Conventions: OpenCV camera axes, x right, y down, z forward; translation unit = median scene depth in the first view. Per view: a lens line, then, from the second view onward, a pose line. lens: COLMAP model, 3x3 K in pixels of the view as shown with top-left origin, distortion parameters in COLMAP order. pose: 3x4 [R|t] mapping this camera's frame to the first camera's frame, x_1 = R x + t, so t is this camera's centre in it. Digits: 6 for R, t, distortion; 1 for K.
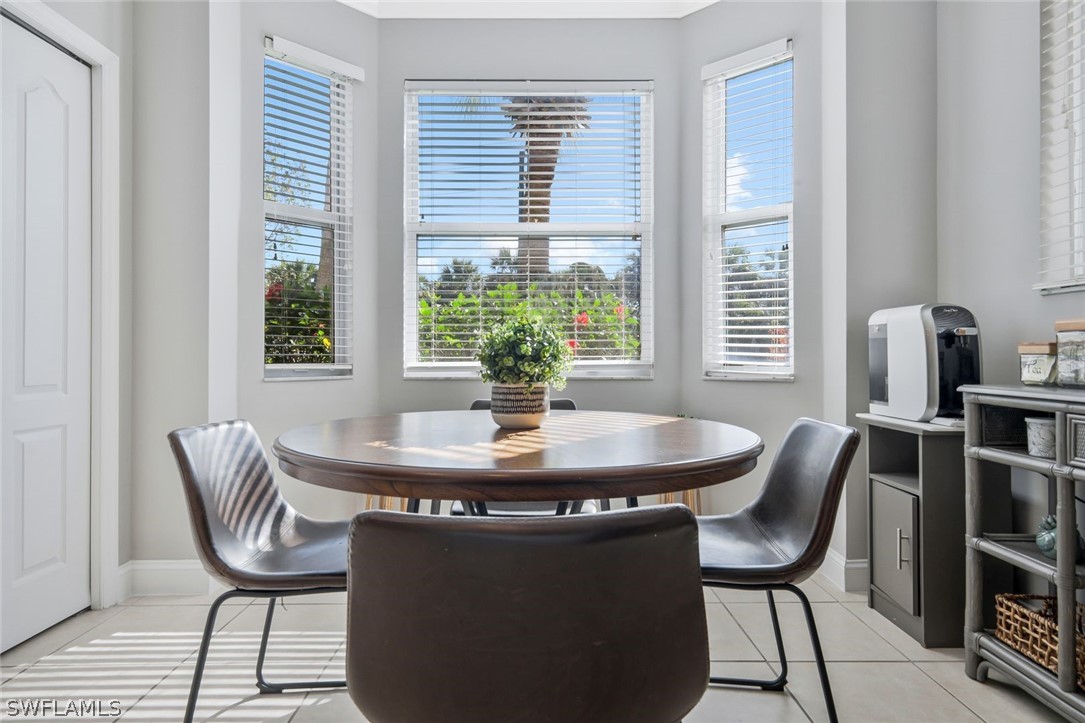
lens RADIAL K [[603.5, 0, 543.0], [0, 603.5, 355.0], [0, 0, 1]] dist [0.009208, 0.000326]
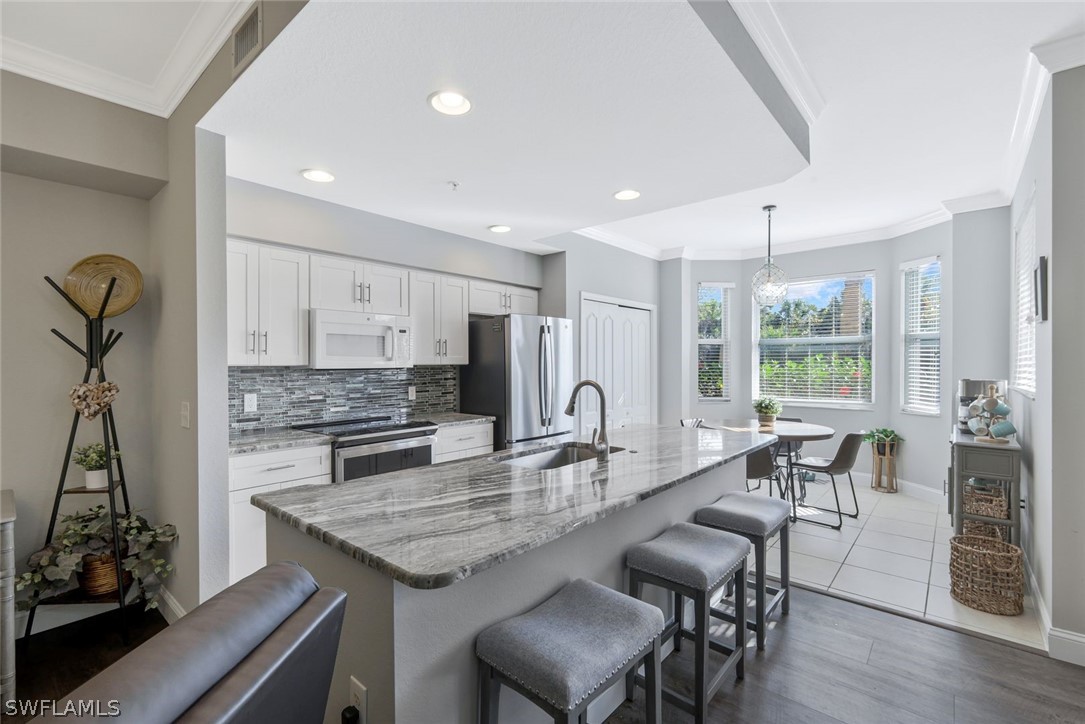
lens RADIAL K [[479.8, 0, 558.8], [0, 479.8, 360.9], [0, 0, 1]] dist [0.000337, 0.000486]
pose [[0.765810, -0.003048, -0.643059, 0.643465], [-0.001190, 0.999980, -0.006158, -0.187484], [0.643066, 0.005481, 0.765792, -1.520678]]
